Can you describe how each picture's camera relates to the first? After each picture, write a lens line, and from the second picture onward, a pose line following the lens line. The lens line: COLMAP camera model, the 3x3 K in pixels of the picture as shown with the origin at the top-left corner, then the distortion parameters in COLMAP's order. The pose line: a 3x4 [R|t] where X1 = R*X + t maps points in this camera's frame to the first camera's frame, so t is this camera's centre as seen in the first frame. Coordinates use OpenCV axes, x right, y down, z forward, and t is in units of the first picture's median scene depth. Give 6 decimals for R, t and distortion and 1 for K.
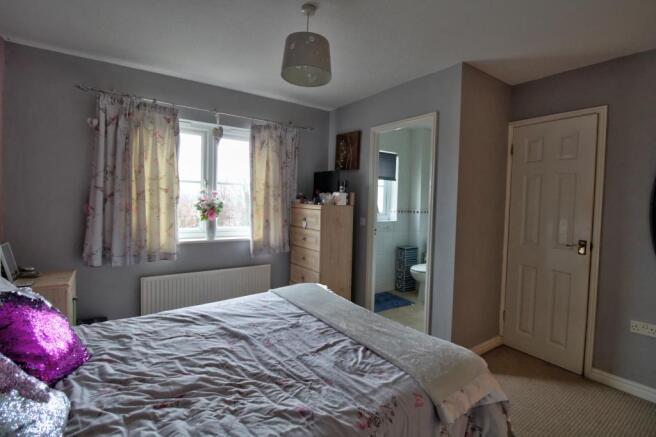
lens RADIAL K [[328.0, 0, 328.3], [0, 328.0, 206.3], [0, 0, 1]] dist [-0.000416, -0.000586]
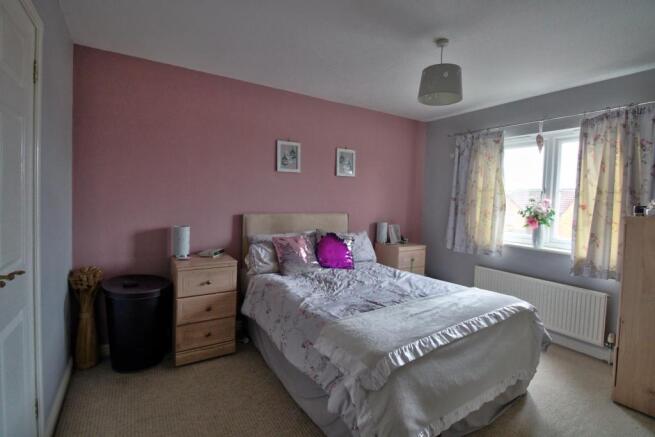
lens RADIAL K [[327.5, 0, 327.1], [0, 327.5, 216.6], [0, 0, 1]] dist [-0.000416, -0.000586]
pose [[-0.080038, 0.032340, -0.996267, 0.724966], [-0.050233, 0.998073, 0.036434, 0.003154], [0.995525, 0.052962, -0.078259, 0.444474]]
